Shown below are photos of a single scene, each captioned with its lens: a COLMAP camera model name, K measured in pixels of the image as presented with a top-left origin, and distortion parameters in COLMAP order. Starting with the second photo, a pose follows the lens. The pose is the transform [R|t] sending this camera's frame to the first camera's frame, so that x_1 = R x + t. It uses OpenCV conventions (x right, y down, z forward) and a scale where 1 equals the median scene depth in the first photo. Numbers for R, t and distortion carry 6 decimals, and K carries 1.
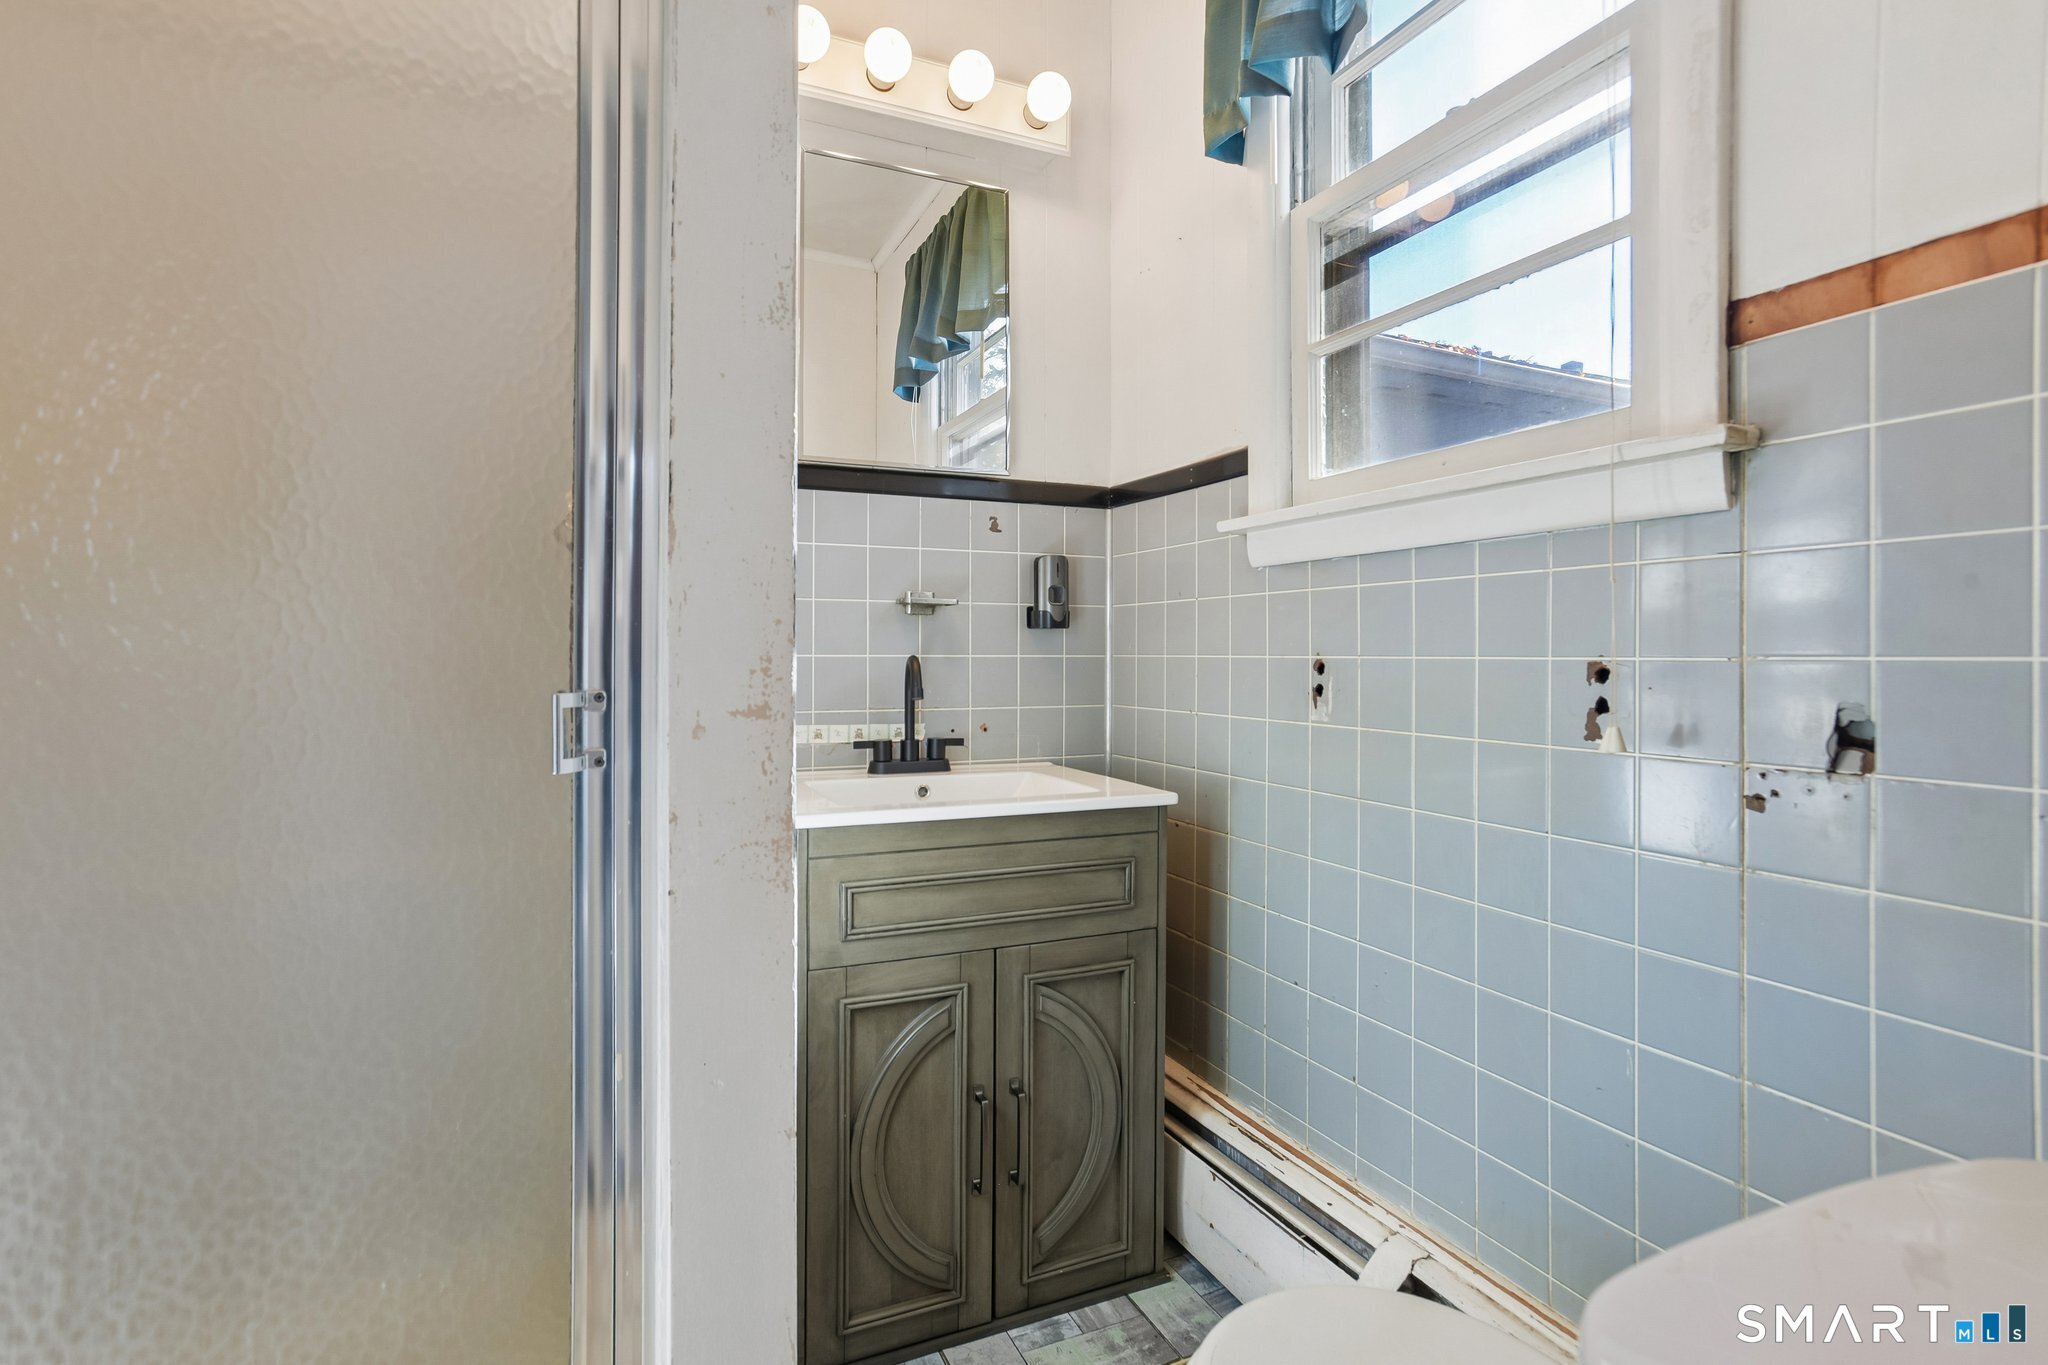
lens RADIAL K [[997.0, 0, 1022.1], [0, 997.0, 660.0], [0, 0, 1]] dist [-0.026219, 0.022895]
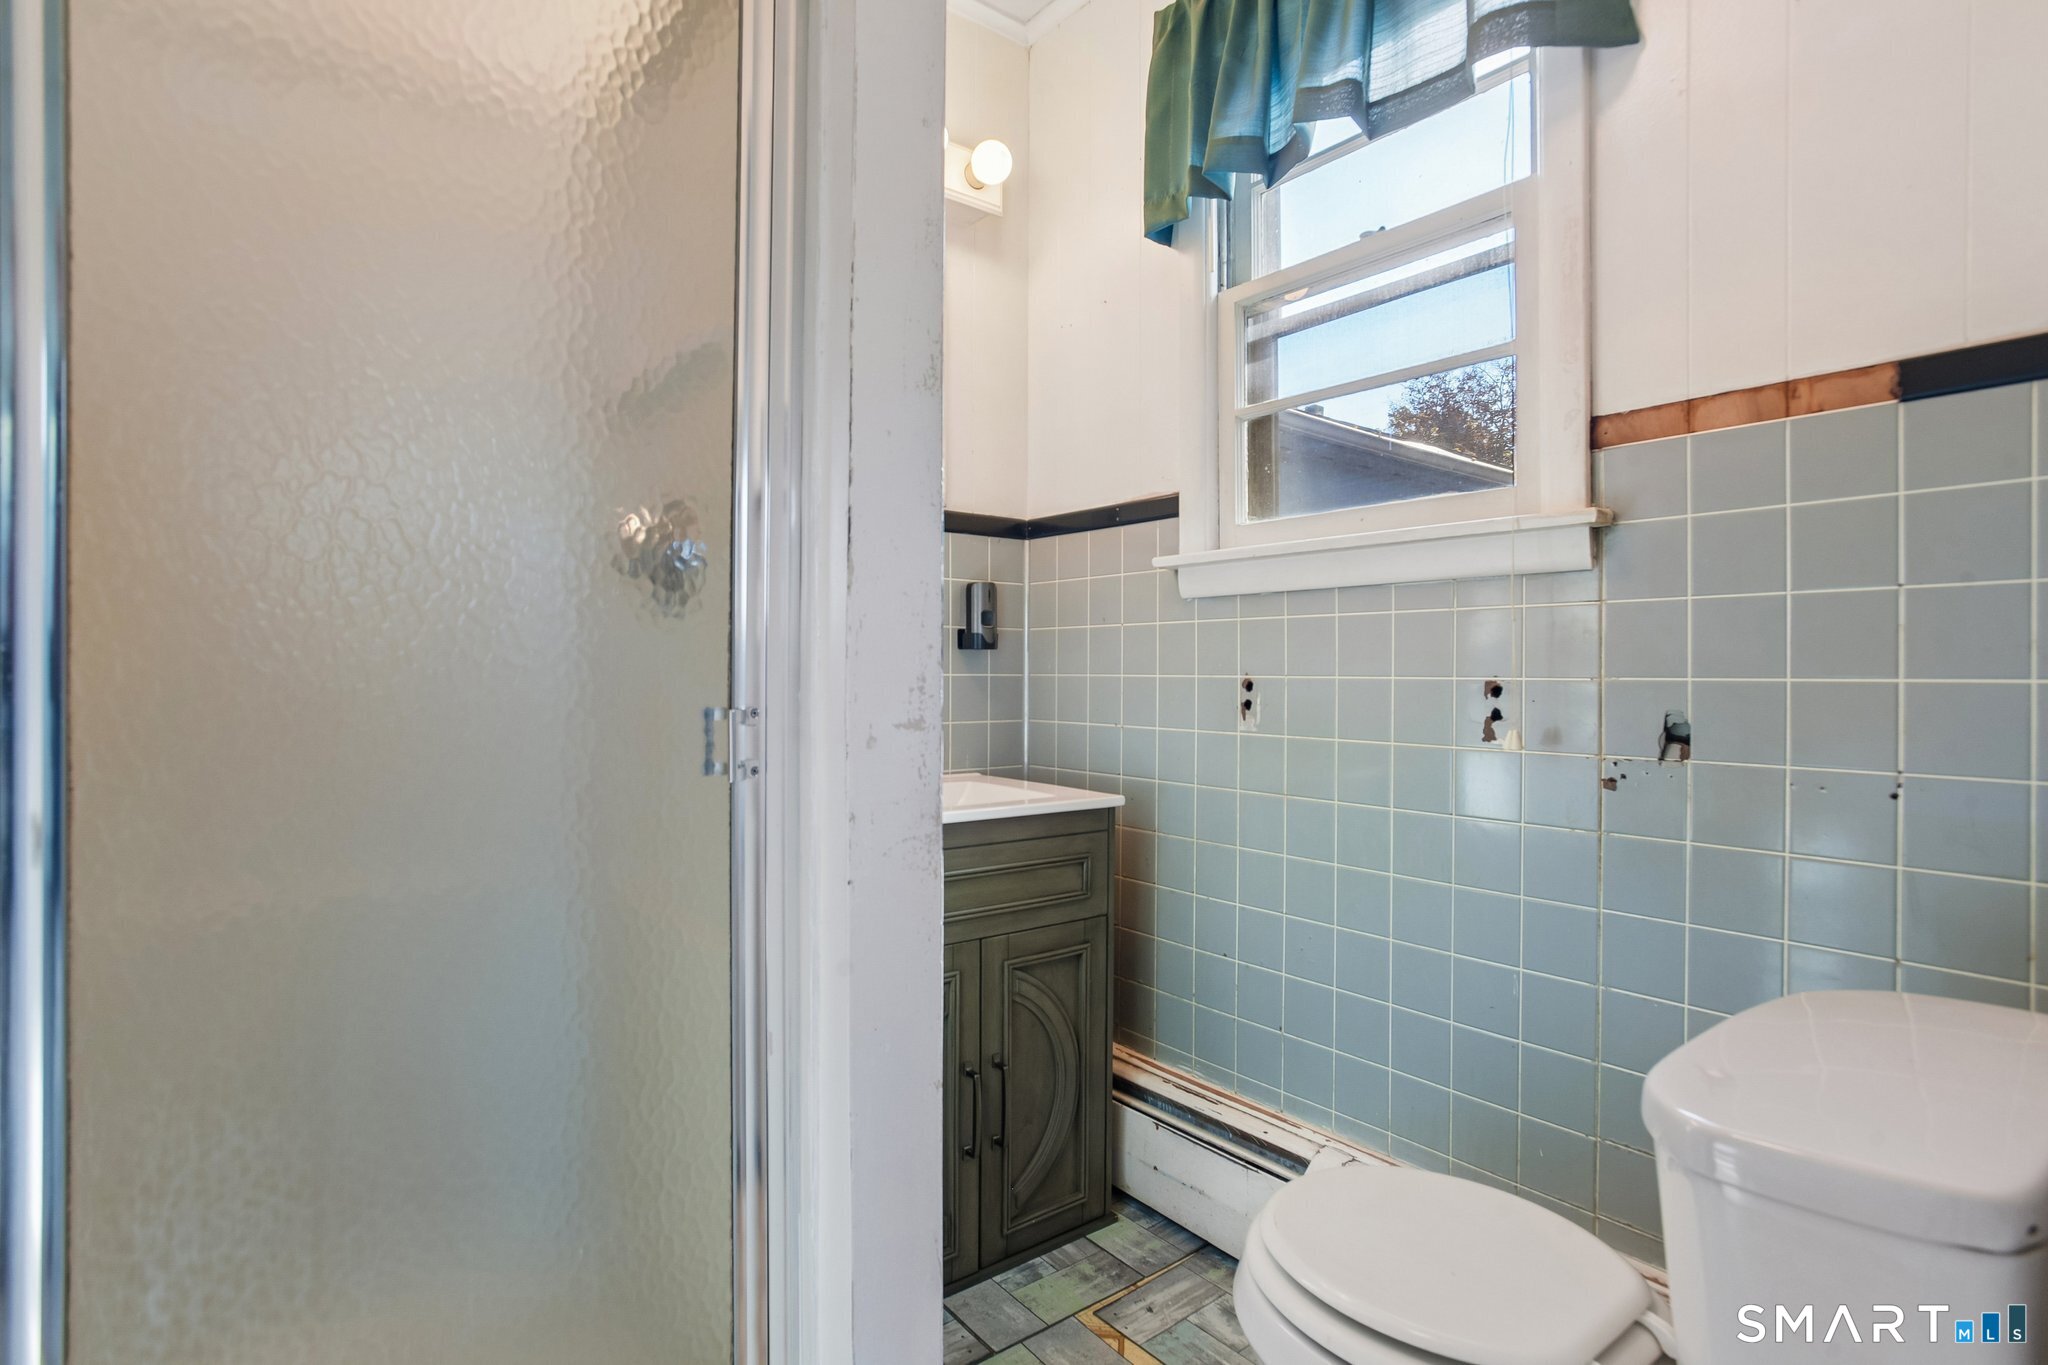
lens RADIAL K [[1001.0, 0, 1034.5], [0, 1001.0, 683.0], [0, 0, 1]] dist [-0.047002, 0.026274]
pose [[0.972457, -0.000195, 0.233084, -0.226315], [-0.001101, 0.999985, 0.005433, -0.001556], [-0.233081, -0.005540, 0.972441, -0.093480]]
